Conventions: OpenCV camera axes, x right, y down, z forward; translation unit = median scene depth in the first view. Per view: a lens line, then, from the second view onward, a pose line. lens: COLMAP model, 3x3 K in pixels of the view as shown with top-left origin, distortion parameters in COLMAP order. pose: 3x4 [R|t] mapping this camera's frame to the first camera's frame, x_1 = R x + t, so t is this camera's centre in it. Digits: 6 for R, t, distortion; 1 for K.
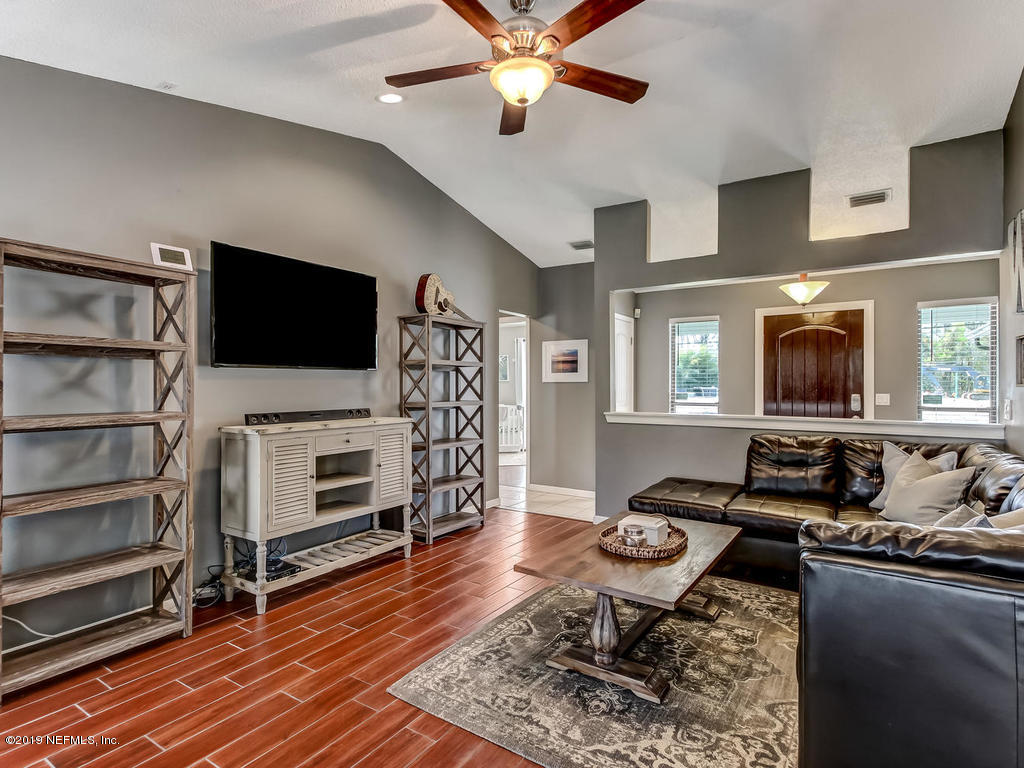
lens RADIAL K [[531.1, 0, 512.0], [0, 531.1, 384.0], [0, 0, 1]] dist [0.020364, 0.000026]
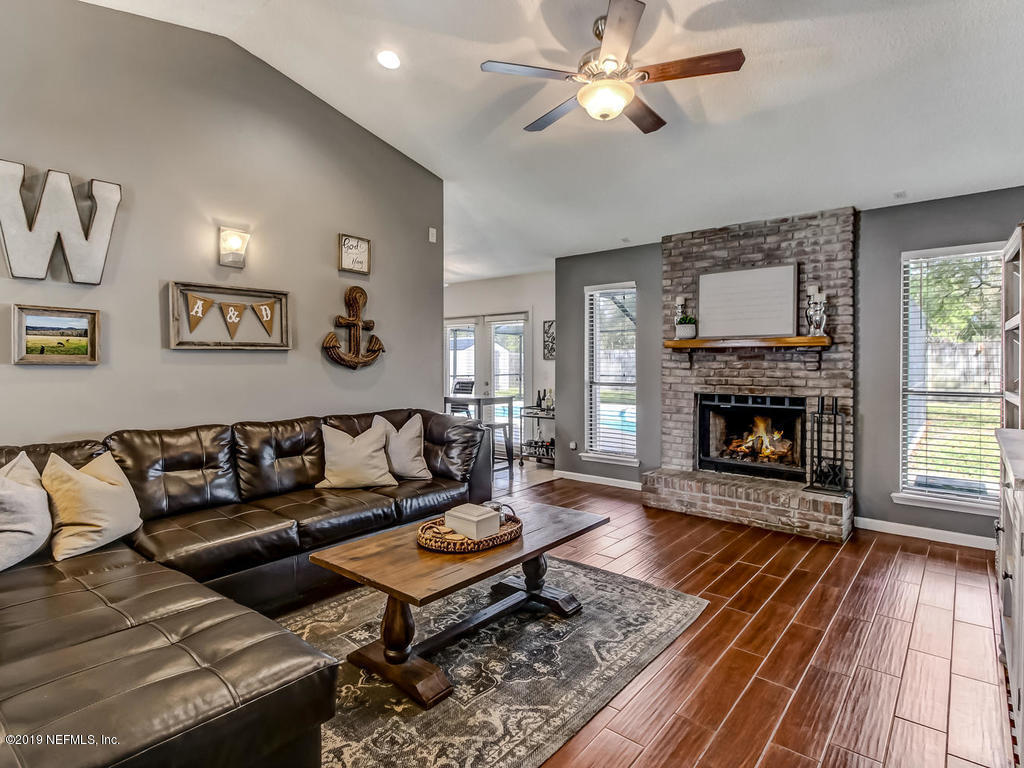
lens RADIAL K [[538.8, 0, 512.0], [0, 538.8, 378.6], [0, 0, 1]] dist [0.001430, 0.000215]
pose [[-0.993801, -0.005681, 0.111033, 0.075342], [-0.002898, 0.999678, 0.025204, 0.005774], [-0.111140, 0.024726, -0.993497, 1.850002]]
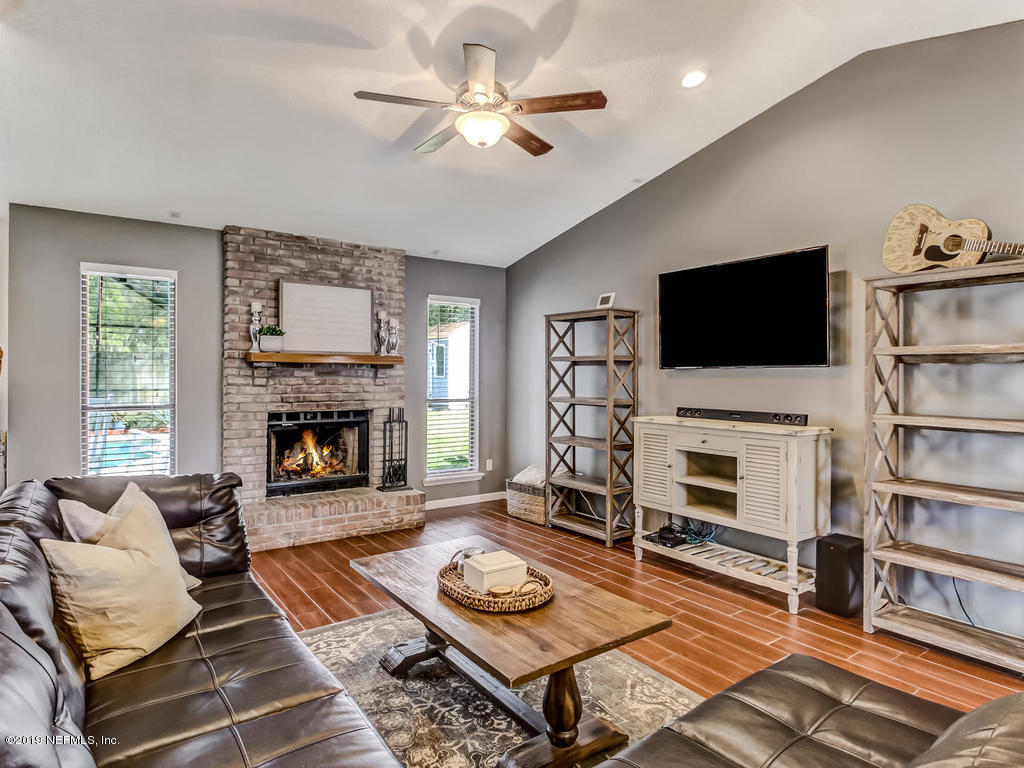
lens RADIAL K [[584.4, 0, 512.0], [0, 584.4, 384.0], [0, 0, 1]] dist [0.000730, 0.000146]
pose [[-0.350103, 0.013274, -0.936617, 1.019125], [-0.005338, 0.999855, 0.016166, -0.018591], [0.936696, 0.010659, -0.349981, 1.289896]]
